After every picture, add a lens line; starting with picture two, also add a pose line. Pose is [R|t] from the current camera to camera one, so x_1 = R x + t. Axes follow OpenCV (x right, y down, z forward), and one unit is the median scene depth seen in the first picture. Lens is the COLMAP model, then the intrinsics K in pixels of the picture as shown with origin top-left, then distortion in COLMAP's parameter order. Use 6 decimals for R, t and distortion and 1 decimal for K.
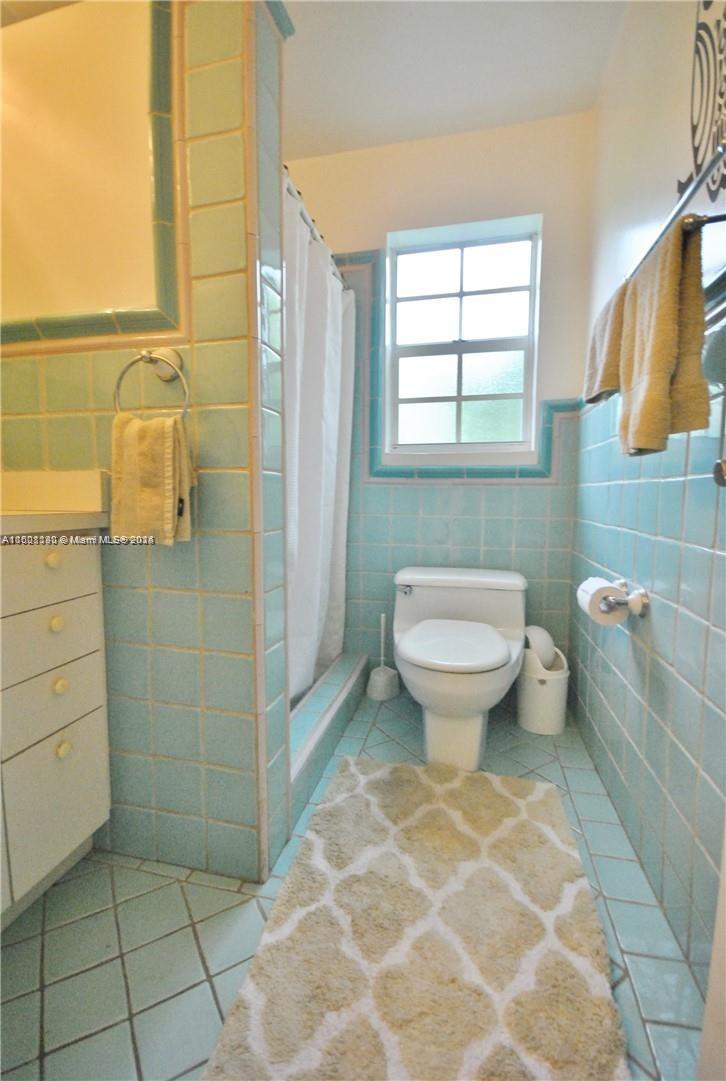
lens RADIAL K [[471.9, 0, 360.1], [0, 471.9, 538.3], [0, 0, 1]] dist [0.008883, -0.012421]
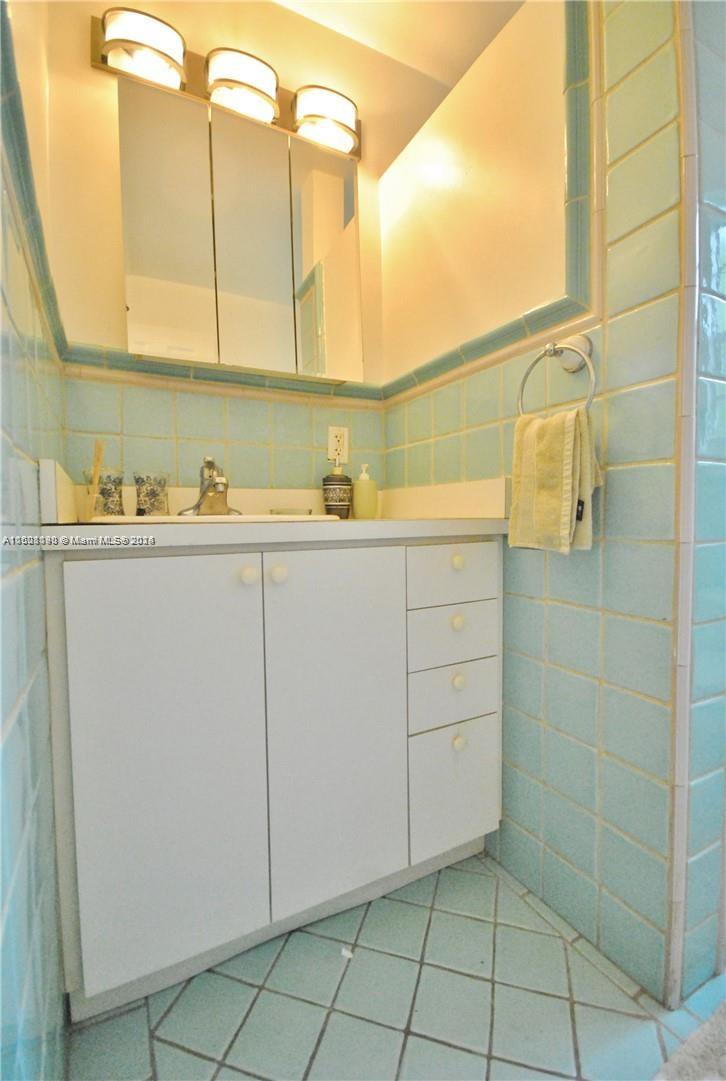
lens RADIAL K [[471.9, 0, 360.1], [0, 471.9, 538.3], [0, 0, 1]] dist [0.008883, -0.012421]
pose [[0.661444, 0.023890, -0.749614, 0.004775], [-0.047231, 0.998835, -0.009843, 0.012073], [0.748506, 0.041915, 0.661802, 0.115353]]
